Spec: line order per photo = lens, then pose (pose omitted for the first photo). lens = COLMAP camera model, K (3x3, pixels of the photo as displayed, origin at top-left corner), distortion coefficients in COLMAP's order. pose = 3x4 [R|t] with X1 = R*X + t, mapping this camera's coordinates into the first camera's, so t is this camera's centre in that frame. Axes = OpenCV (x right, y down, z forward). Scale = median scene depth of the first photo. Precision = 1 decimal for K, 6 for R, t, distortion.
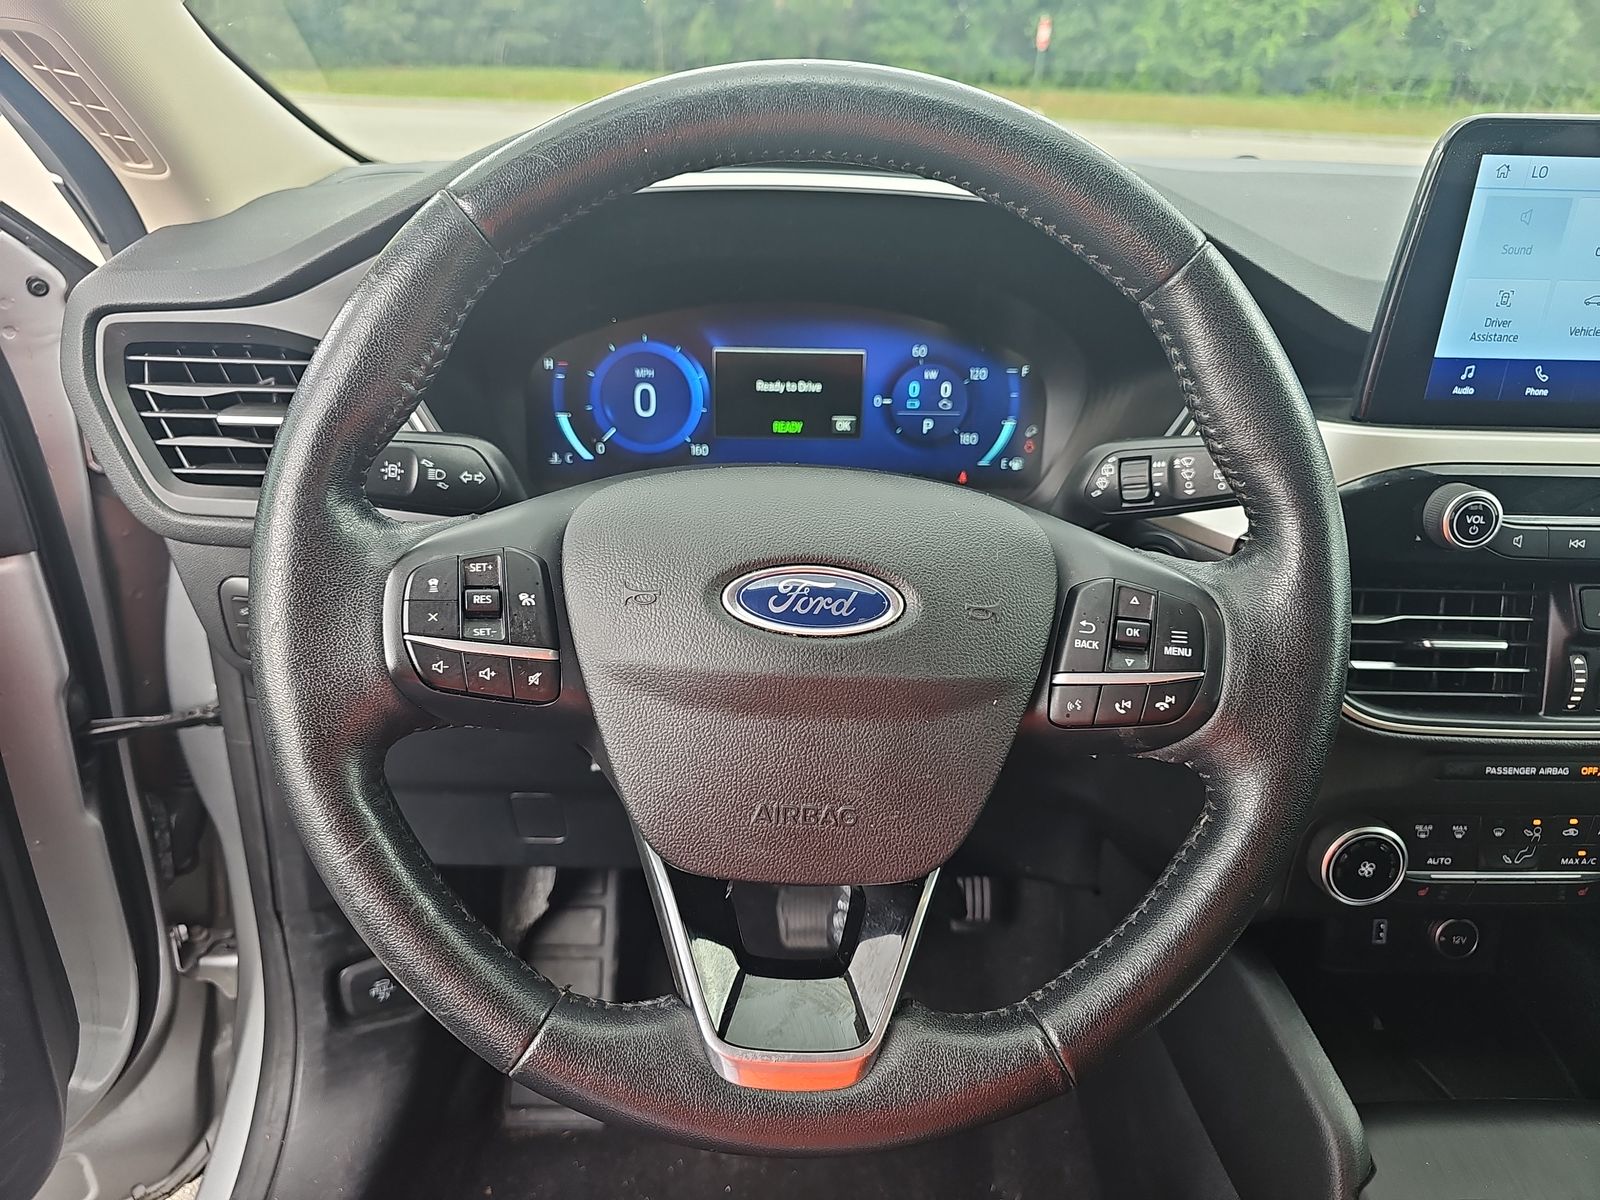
lens RADIAL K [[1068.2, 0, 795.1], [0, 1068.2, 565.5], [0, 0, 1]] dist [0.004518, -0.001624]
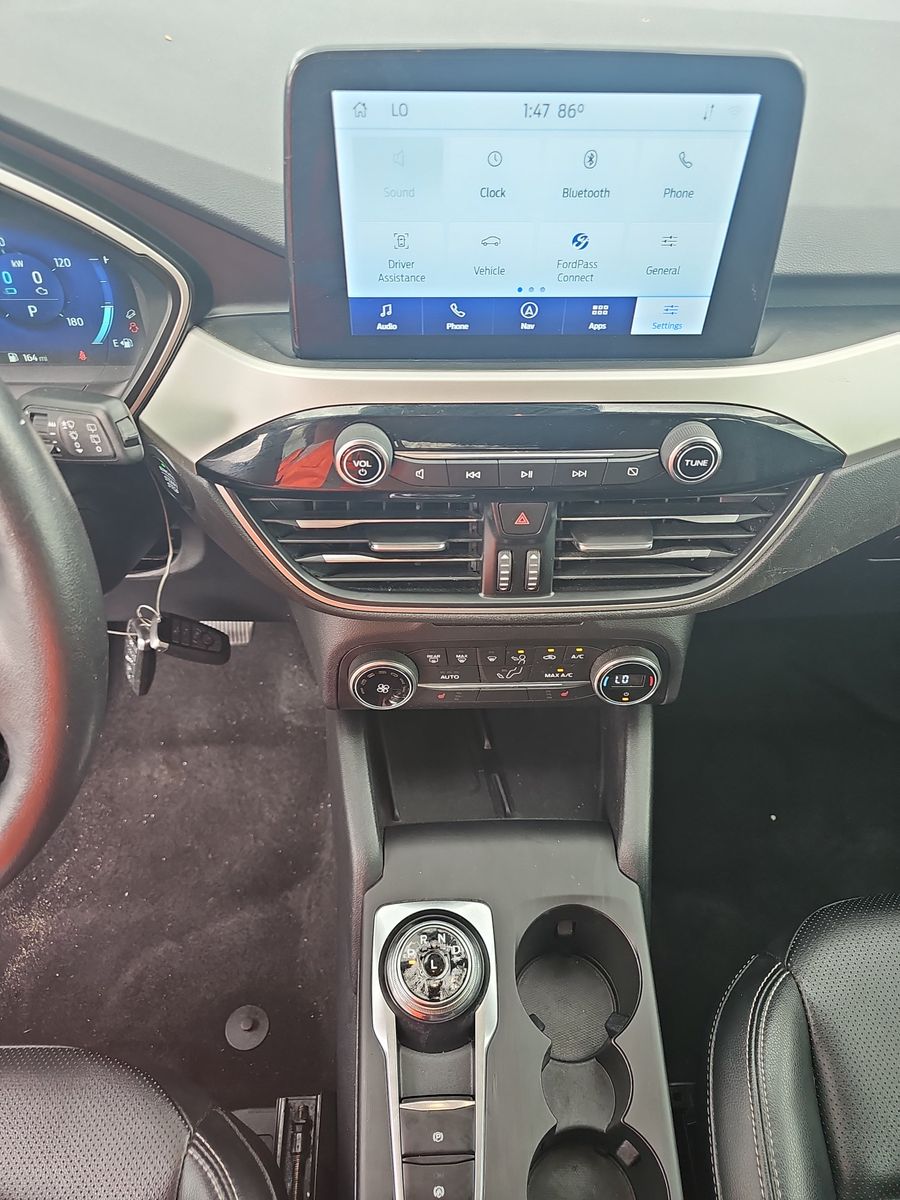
lens RADIAL K [[801.1, 0, 447.9], [0, 801.1, 569.7], [0, 0, 1]] dist [0.004518, -0.001624]
pose [[0.999927, -0.011834, -0.002565, 0.671356], [0.011911, 0.923083, 0.384416, -0.241006], [-0.002181, -0.384418, 0.923156, 0.171652]]
